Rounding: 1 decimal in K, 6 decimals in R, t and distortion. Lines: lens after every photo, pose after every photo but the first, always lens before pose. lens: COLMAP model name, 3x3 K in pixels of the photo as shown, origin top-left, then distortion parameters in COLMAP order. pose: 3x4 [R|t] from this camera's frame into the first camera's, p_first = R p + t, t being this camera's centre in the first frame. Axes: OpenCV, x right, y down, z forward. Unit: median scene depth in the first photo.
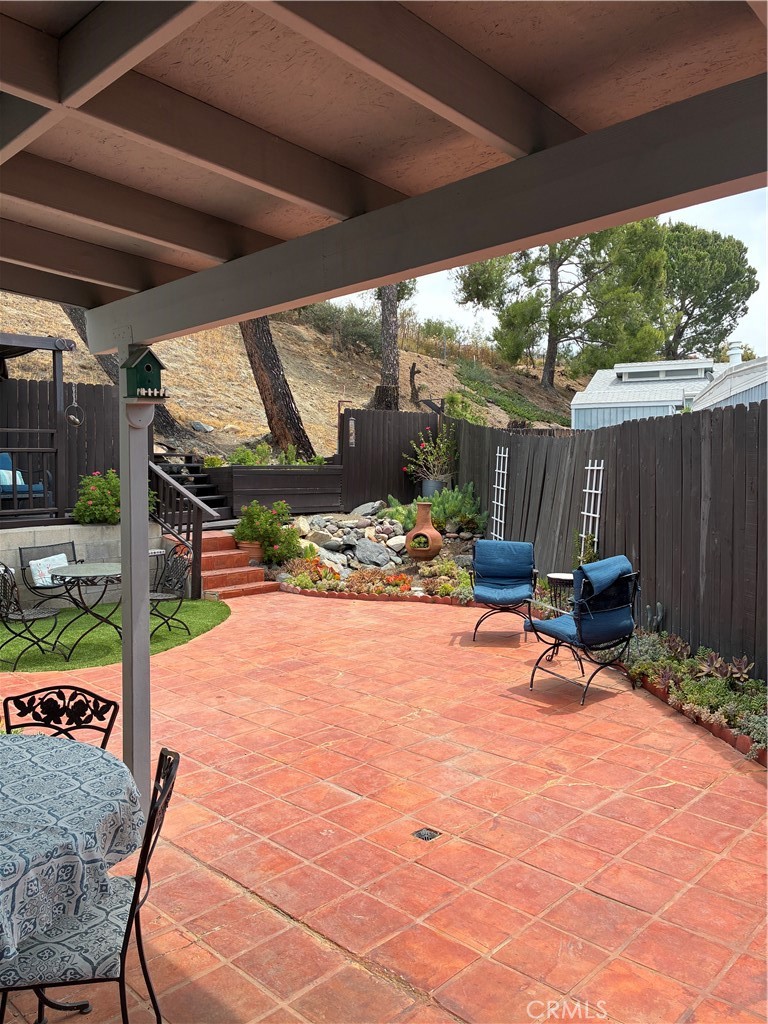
lens RADIAL K [[772.0, 0, 379.7], [0, 772.0, 511.1], [0, 0, 1]] dist [0.056468, -0.065268]
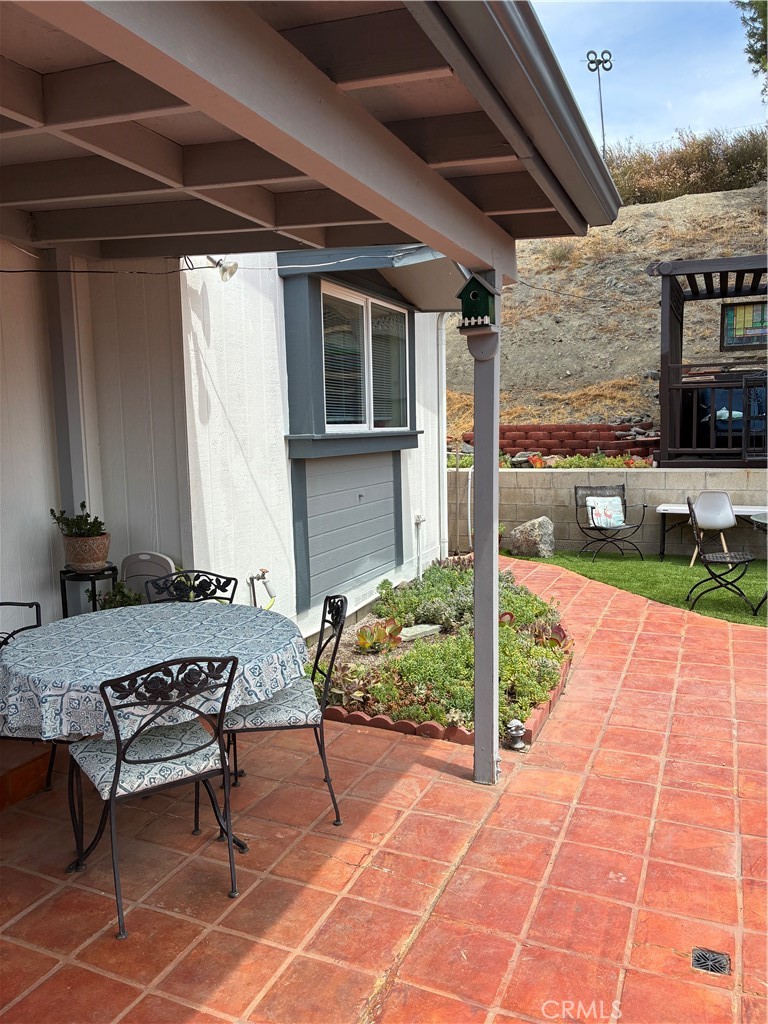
lens RADIAL K [[772.0, 0, 379.7], [0, 772.0, 511.1], [0, 0, 1]] dist [0.056468, -0.065268]
pose [[0.358283, 0.107119, -0.927447, 0.197717], [-0.029933, 0.994203, 0.103266, -0.006086], [0.933133, -0.009237, 0.359413, 0.193530]]
